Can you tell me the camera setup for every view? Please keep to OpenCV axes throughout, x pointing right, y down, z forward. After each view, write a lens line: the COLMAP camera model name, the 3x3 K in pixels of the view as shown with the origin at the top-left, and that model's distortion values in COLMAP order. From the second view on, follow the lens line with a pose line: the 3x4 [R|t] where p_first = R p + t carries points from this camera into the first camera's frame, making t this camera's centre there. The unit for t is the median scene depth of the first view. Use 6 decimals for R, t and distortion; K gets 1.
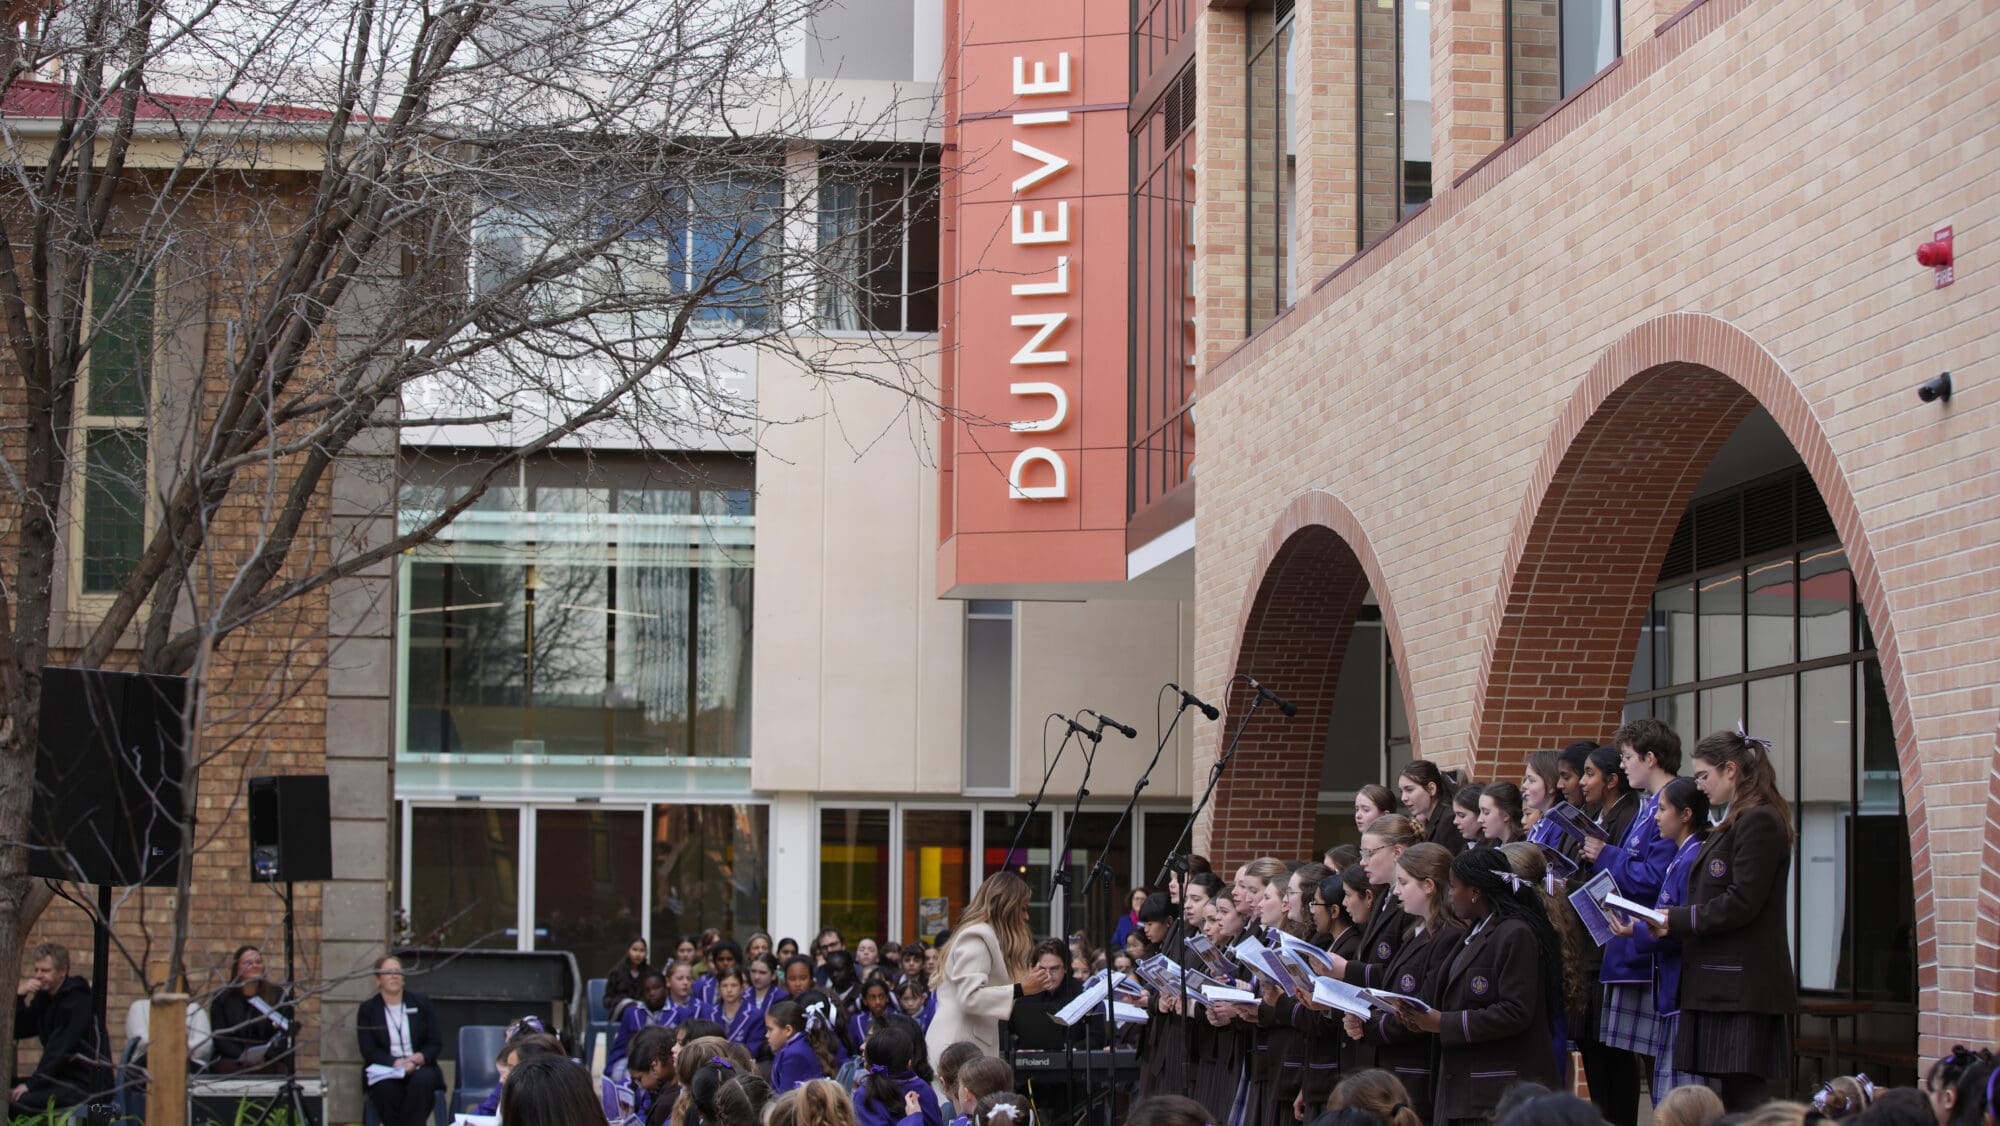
lens RADIAL K [[3033.7, 0, 1000.0], [0, 3033.7, 563.0], [0, 0, 1]] dist [-0.303456, 1.339610]
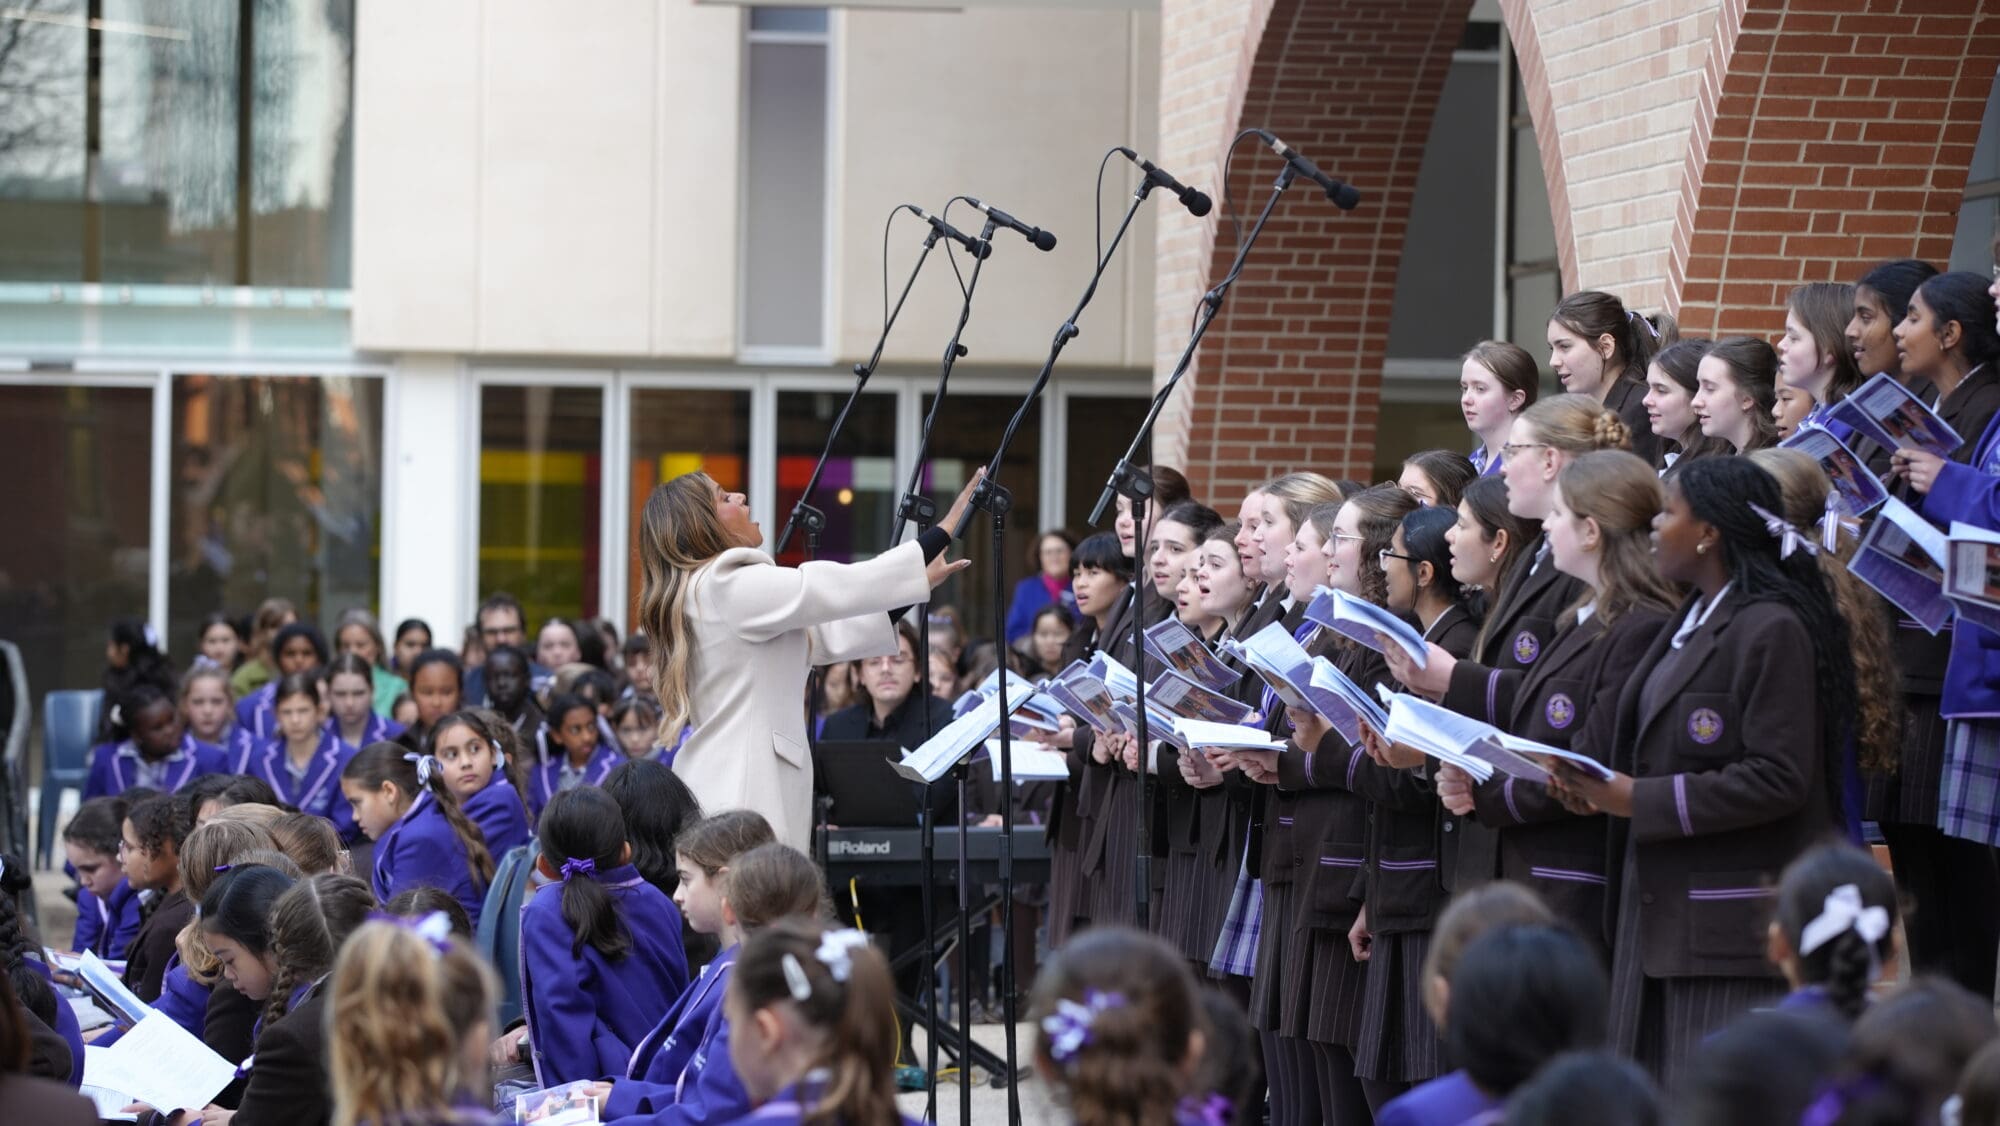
lens RADIAL K [[4749.2, 0, 934.3], [0, 4749.2, 561.6], [0, 0, 1]] dist [-0.308107, -0.051841]
pose [[0.999692, 0.005646, 0.024166, 0.003286], [-0.008305, 0.993743, 0.111382, 0.018171], [-0.023386, -0.111548, 0.993484, 0.149979]]
